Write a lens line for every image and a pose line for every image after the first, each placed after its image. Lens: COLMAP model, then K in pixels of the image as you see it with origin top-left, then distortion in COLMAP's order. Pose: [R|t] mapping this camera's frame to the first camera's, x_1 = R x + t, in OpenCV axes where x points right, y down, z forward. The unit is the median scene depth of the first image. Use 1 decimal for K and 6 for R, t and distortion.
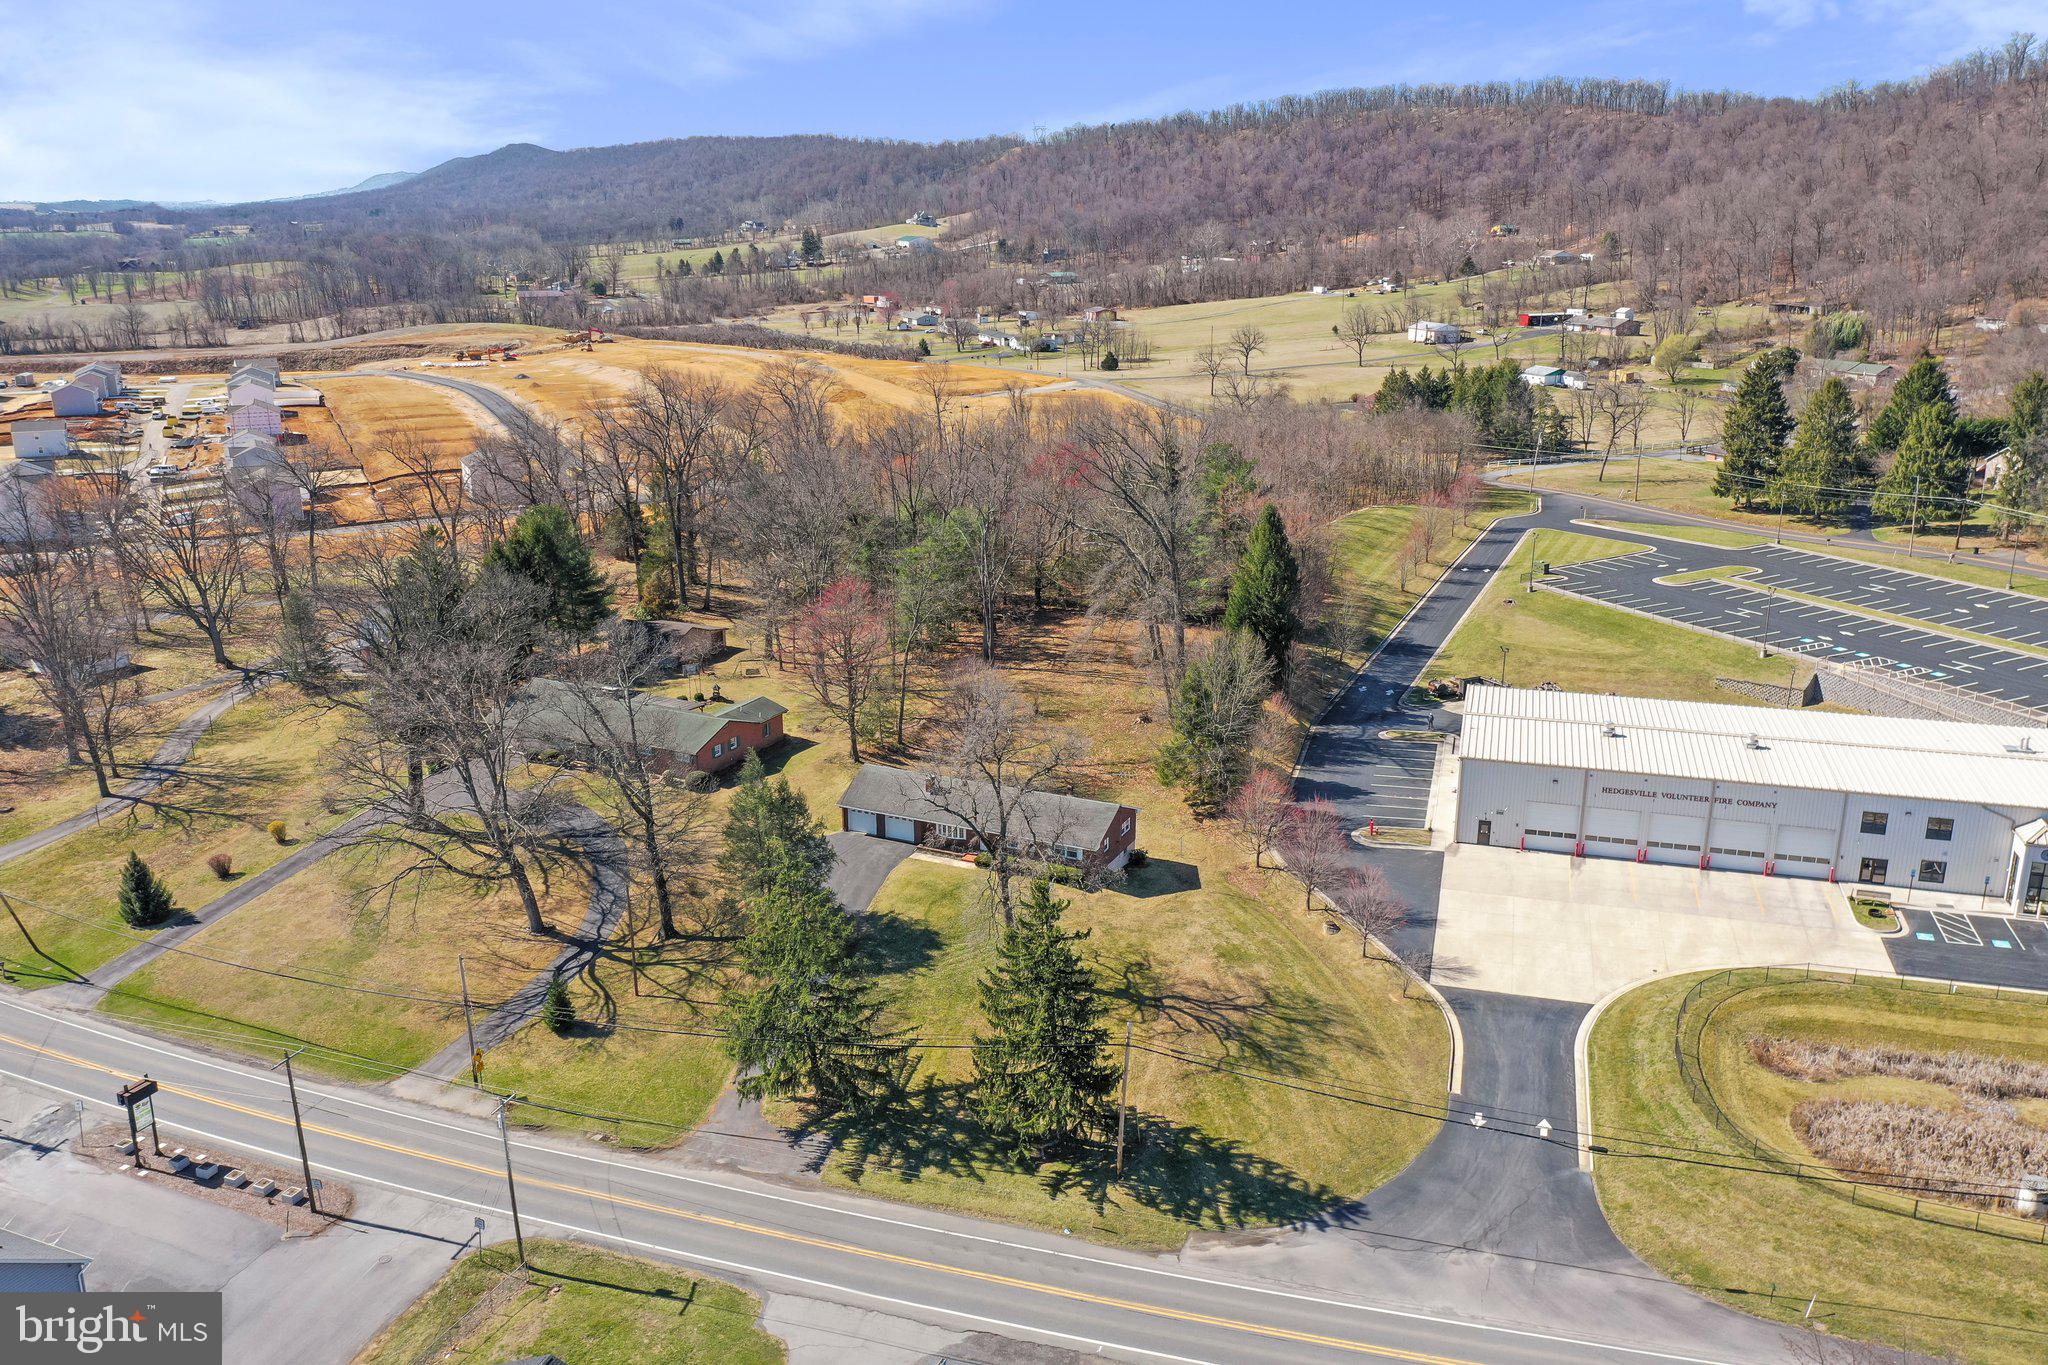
lens RADIAL K [[1627.8, 0, 1016.7], [0, 1627.8, 684.0], [0, 0, 1]] dist [0.000365, -0.009097]
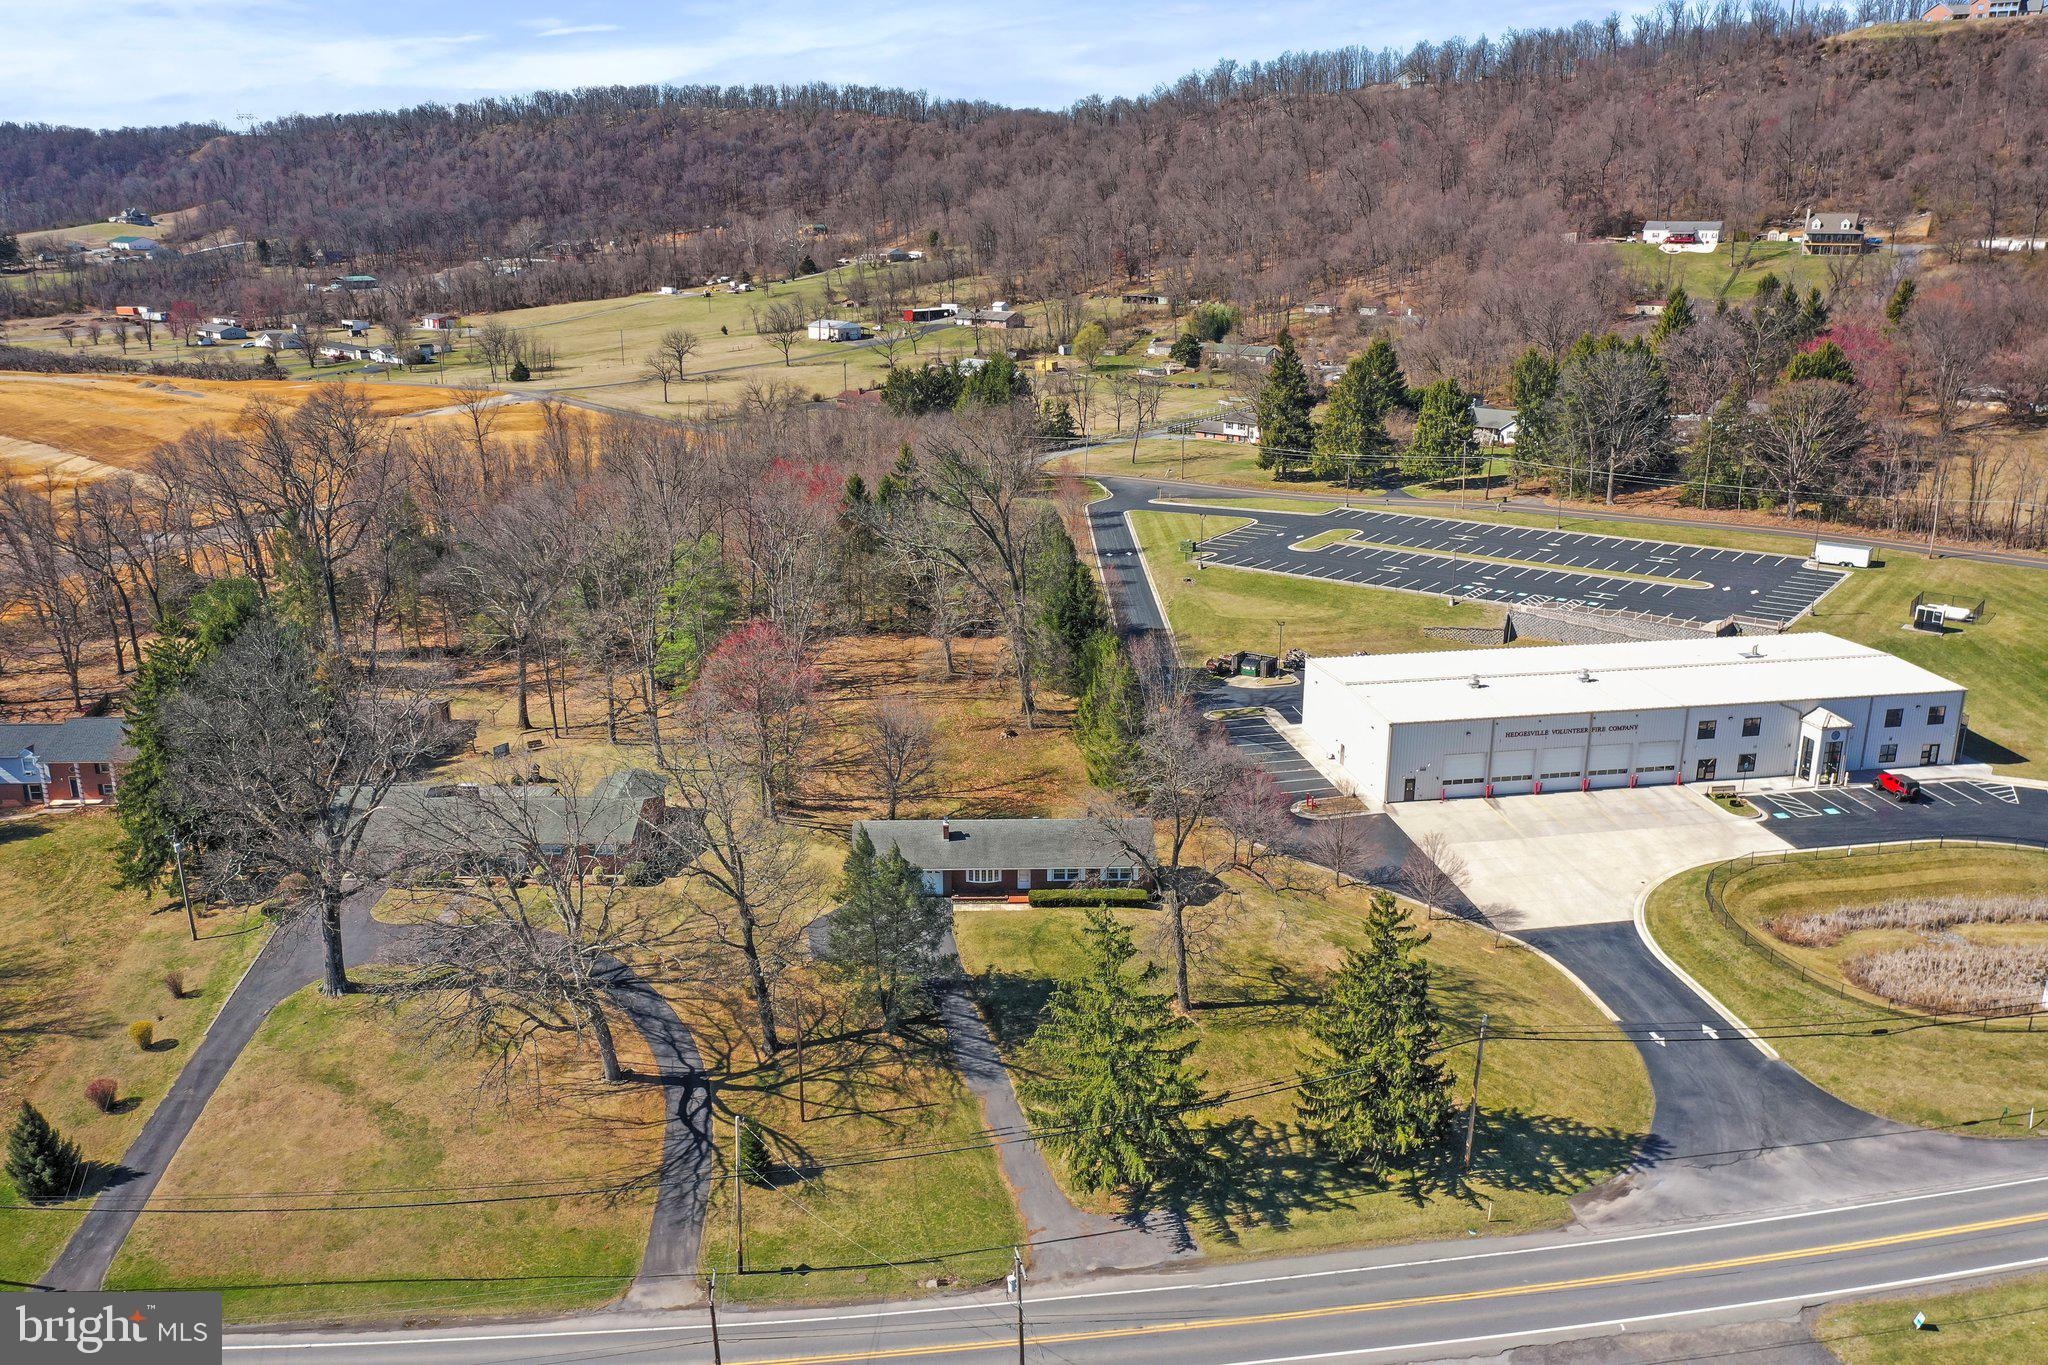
lens RADIAL K [[1627.8, 0, 1028.8], [0, 1627.8, 677.0], [0, 0, 1]] dist [0.000365, -0.009097]
pose [[0.887854, -0.123571, 0.443221, -0.364516], [0.124757, 0.991830, 0.026612, -0.038951], [-0.442889, 0.031667, 0.896017, 0.123083]]
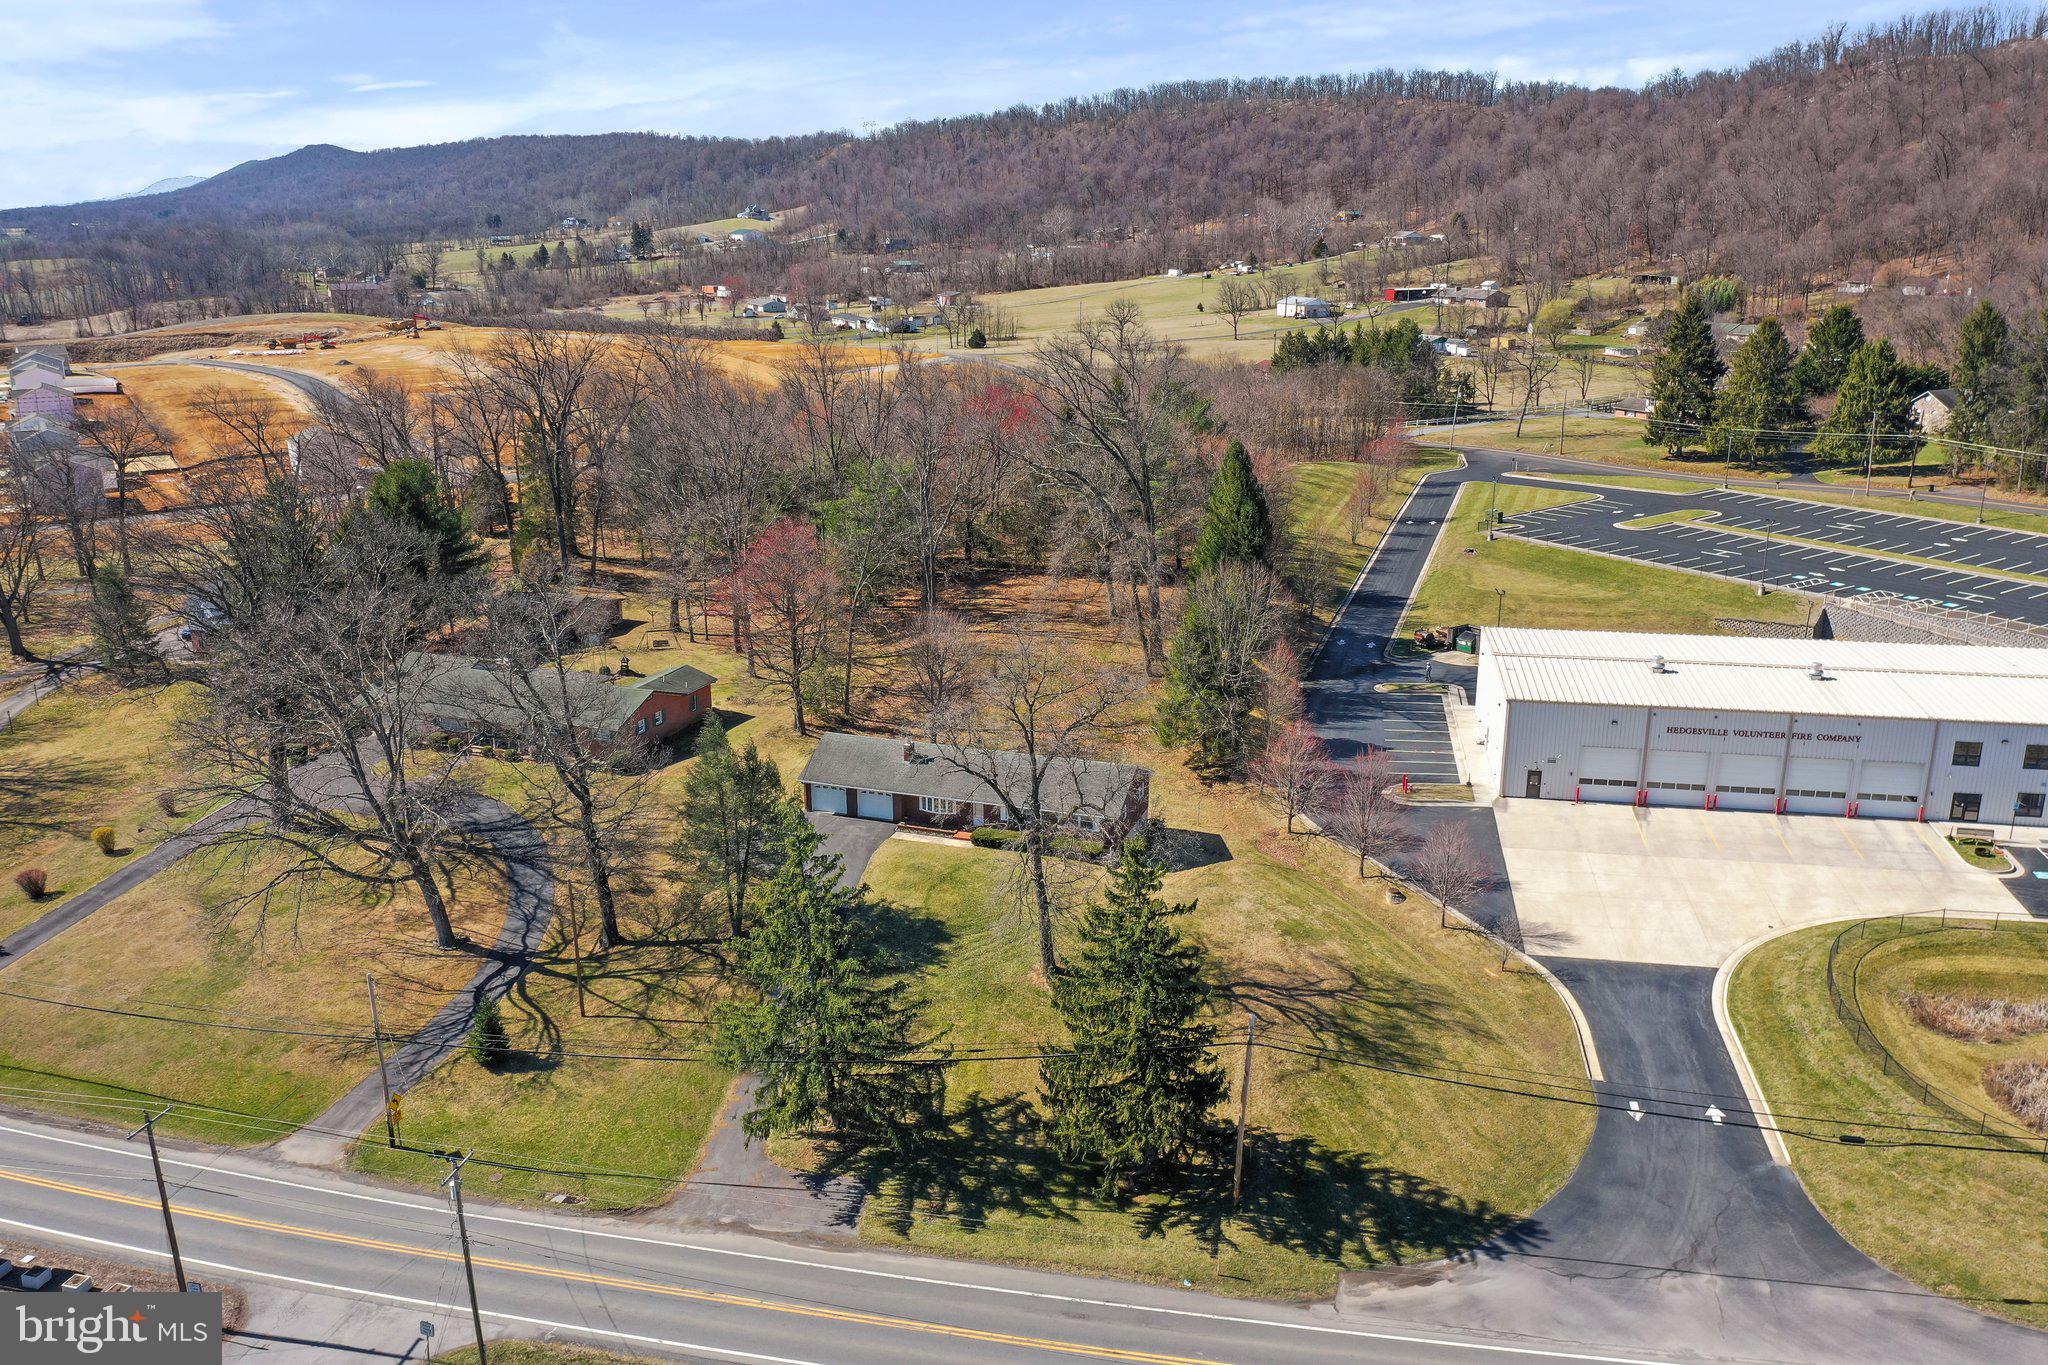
lens RADIAL K [[1627.8, 0, 1017.9], [0, 1627.8, 679.7], [0, 0, 1]] dist [0.000365, -0.009097]
pose [[0.994268, -0.031526, 0.102163, -0.072418], [0.032198, 0.999469, -0.004930, 0.026337], [-0.101953, 0.008191, 0.994755, 0.129158]]
